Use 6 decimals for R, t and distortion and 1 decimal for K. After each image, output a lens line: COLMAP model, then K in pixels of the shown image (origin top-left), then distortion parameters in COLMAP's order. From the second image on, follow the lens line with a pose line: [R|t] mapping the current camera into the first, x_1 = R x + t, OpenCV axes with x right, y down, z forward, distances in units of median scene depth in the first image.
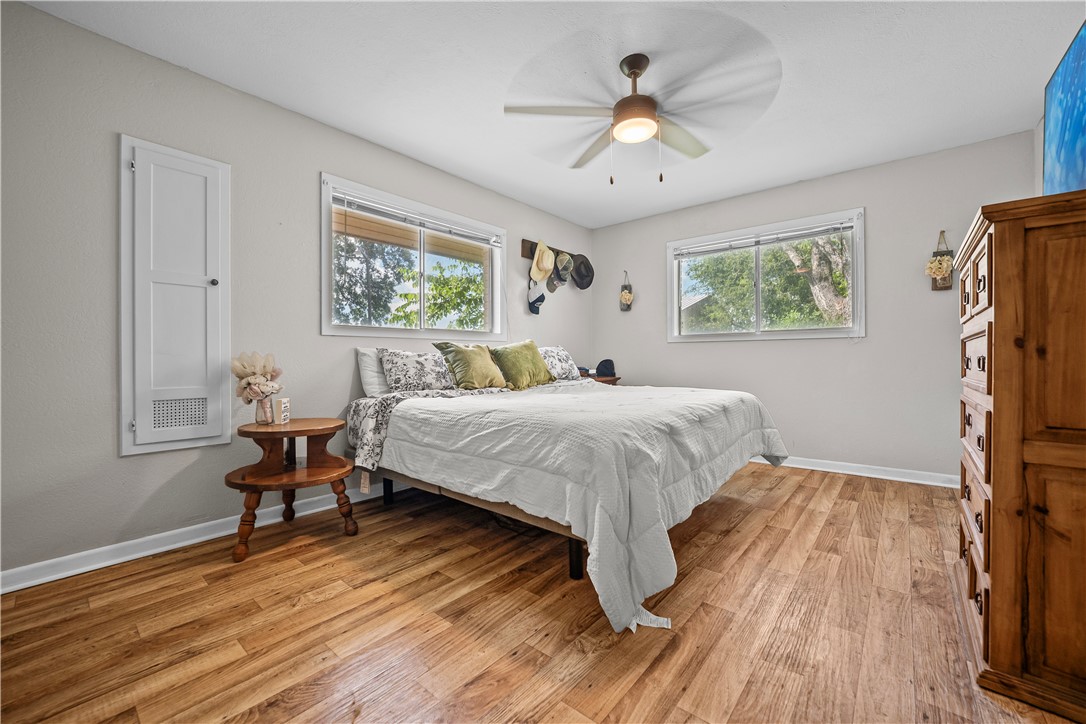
lens RADIAL K [[439.5, 0, 539.4], [0, 439.5, 358.5], [0, 0, 1]] dist [-0.023962, 0.005948]
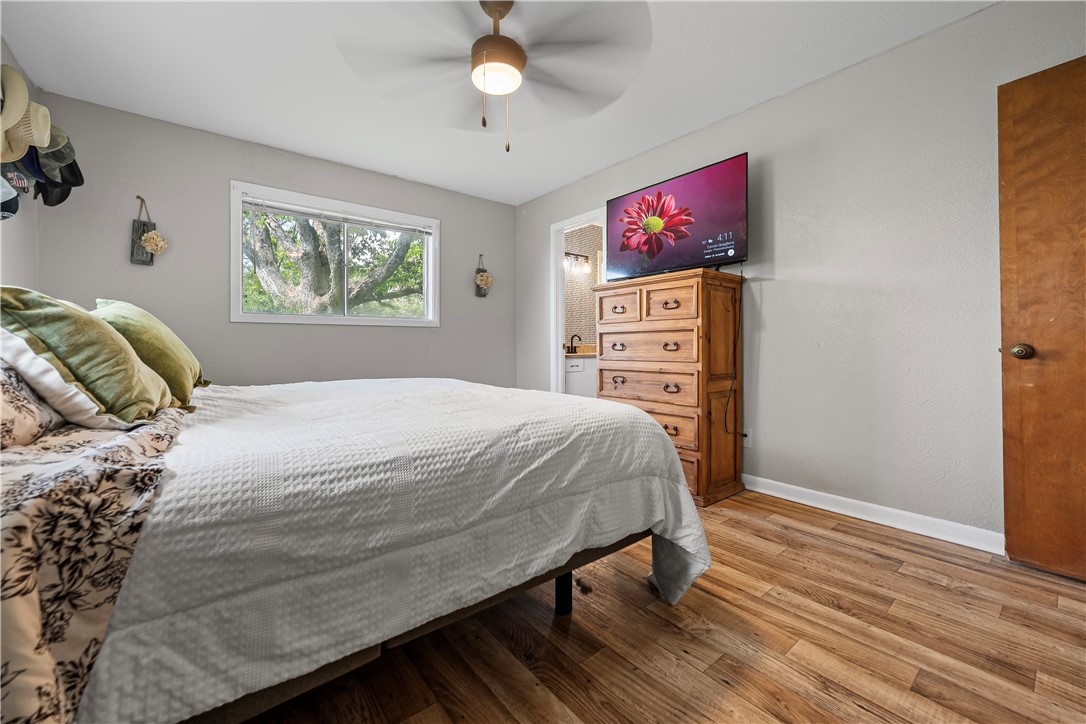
lens RADIAL K [[437.3, 0, 546.2], [0, 437.3, 344.2], [0, 0, 1]] dist [-0.016128, 0.006018]
pose [[0.176903, 0.005279, 0.984214, -0.561111], [0.001303, 0.999983, -0.005598, 0.007536], [-0.984228, 0.002273, 0.176893, 0.693980]]
